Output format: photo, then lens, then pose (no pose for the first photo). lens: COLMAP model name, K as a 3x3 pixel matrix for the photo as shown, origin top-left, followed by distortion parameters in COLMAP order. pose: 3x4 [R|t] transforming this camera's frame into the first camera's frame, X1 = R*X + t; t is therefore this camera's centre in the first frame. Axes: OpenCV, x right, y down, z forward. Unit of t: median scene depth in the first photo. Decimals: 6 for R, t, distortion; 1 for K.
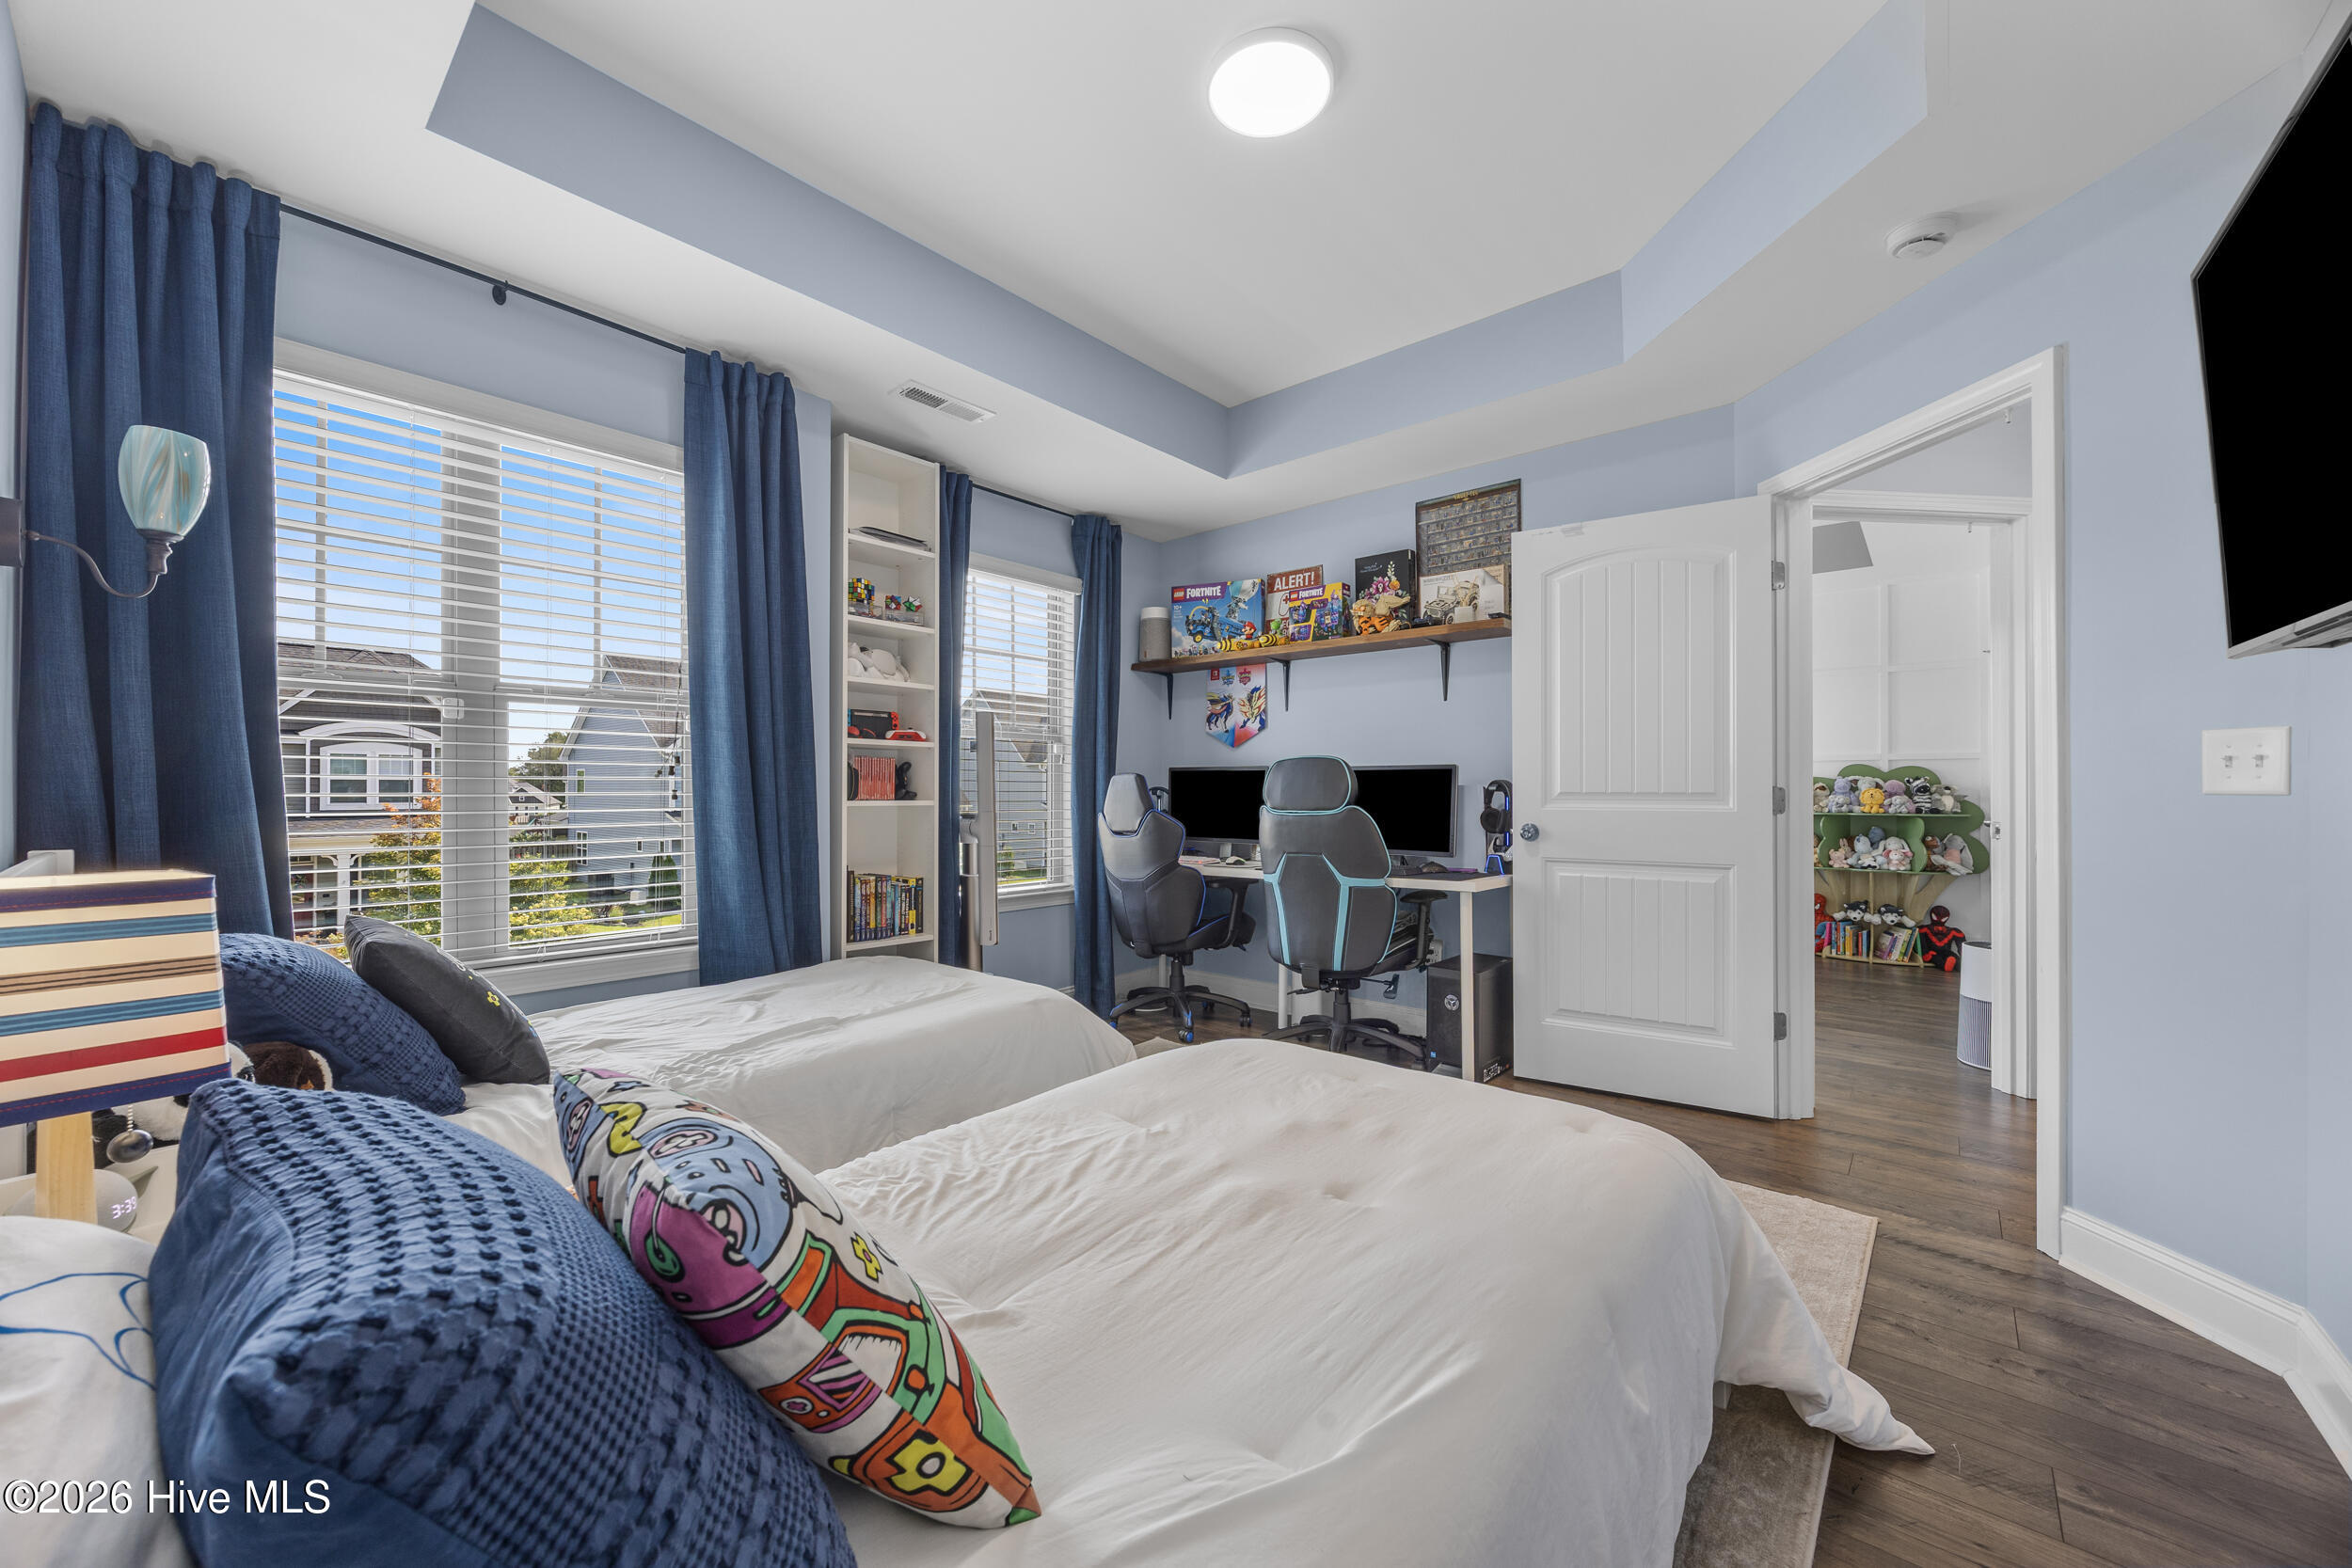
lens RADIAL K [[886.0, 0, 1169.4], [0, 886.0, 787.1], [0, 0, 1]] dist [-0.000045, 0.000075]
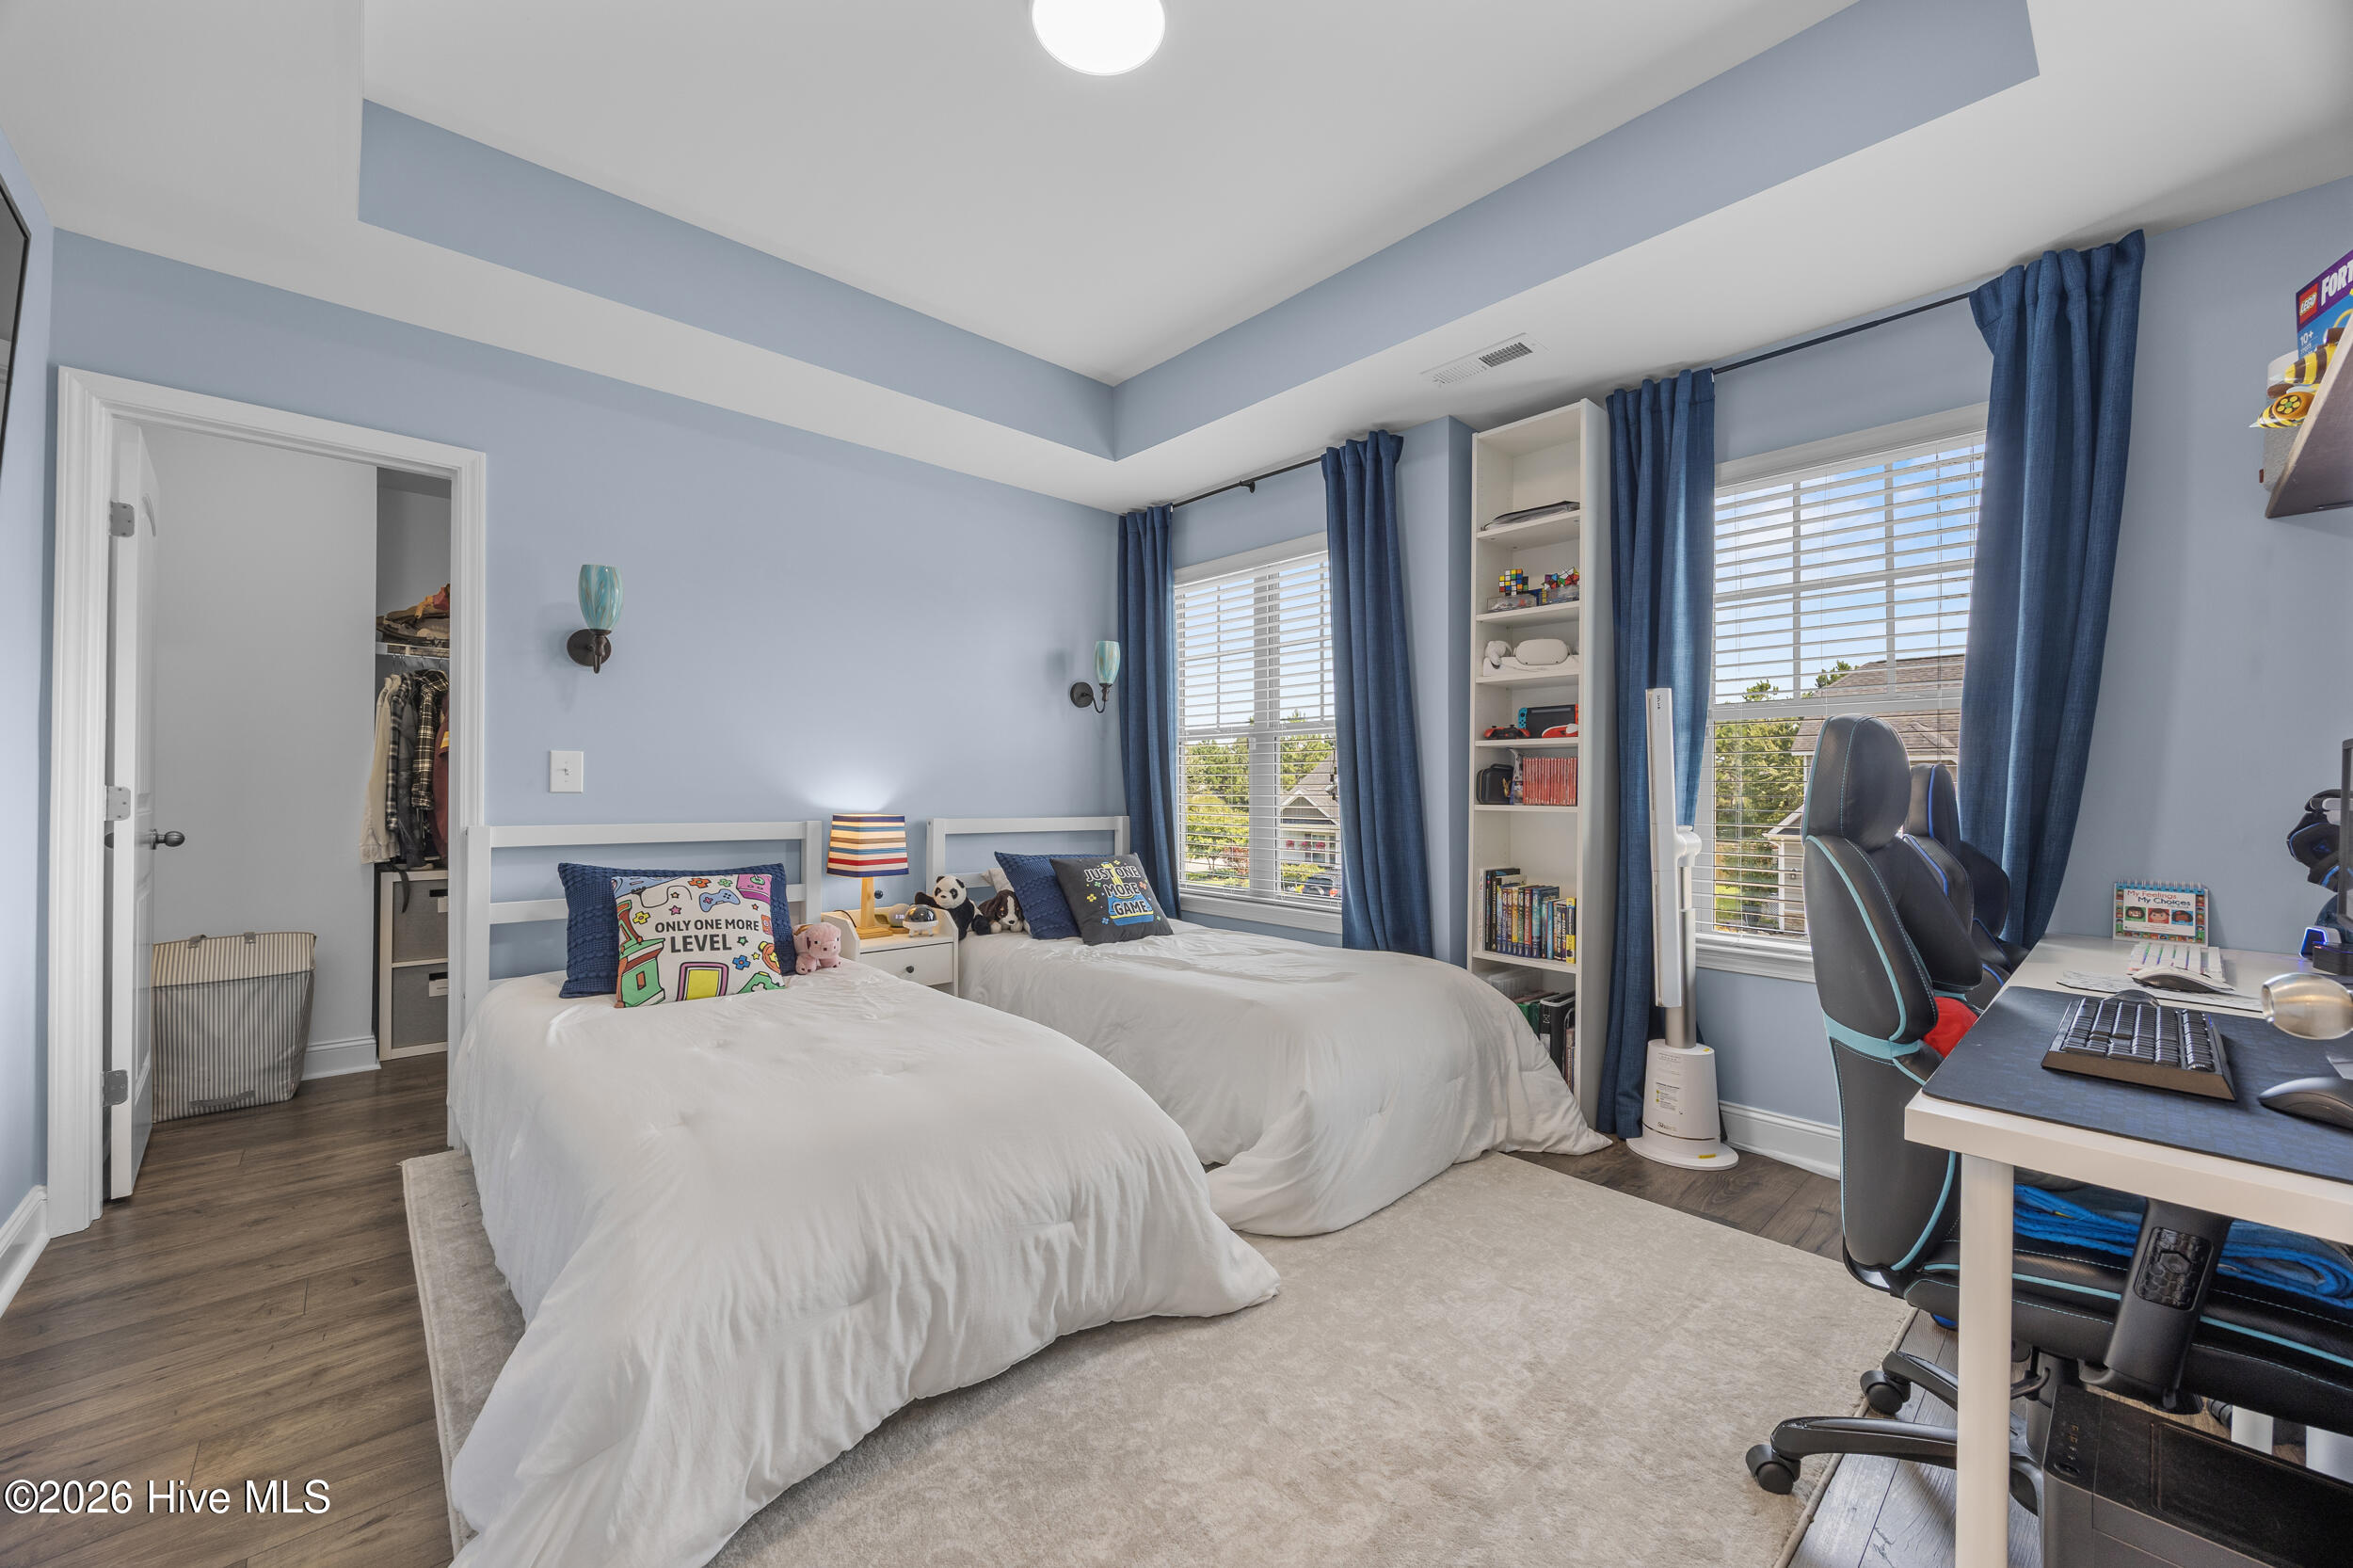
lens RADIAL K [[886.5, 0, 1166.9], [0, 886.5, 785.7], [0, 0, 1]] dist [-0.000045, 0.000075]
pose [[-0.118414, 0.000371, -0.992964, 0.658893], [-0.002295, 0.999997, 0.000647, -0.004702], [0.992962, 0.002356, -0.118413, 0.775295]]
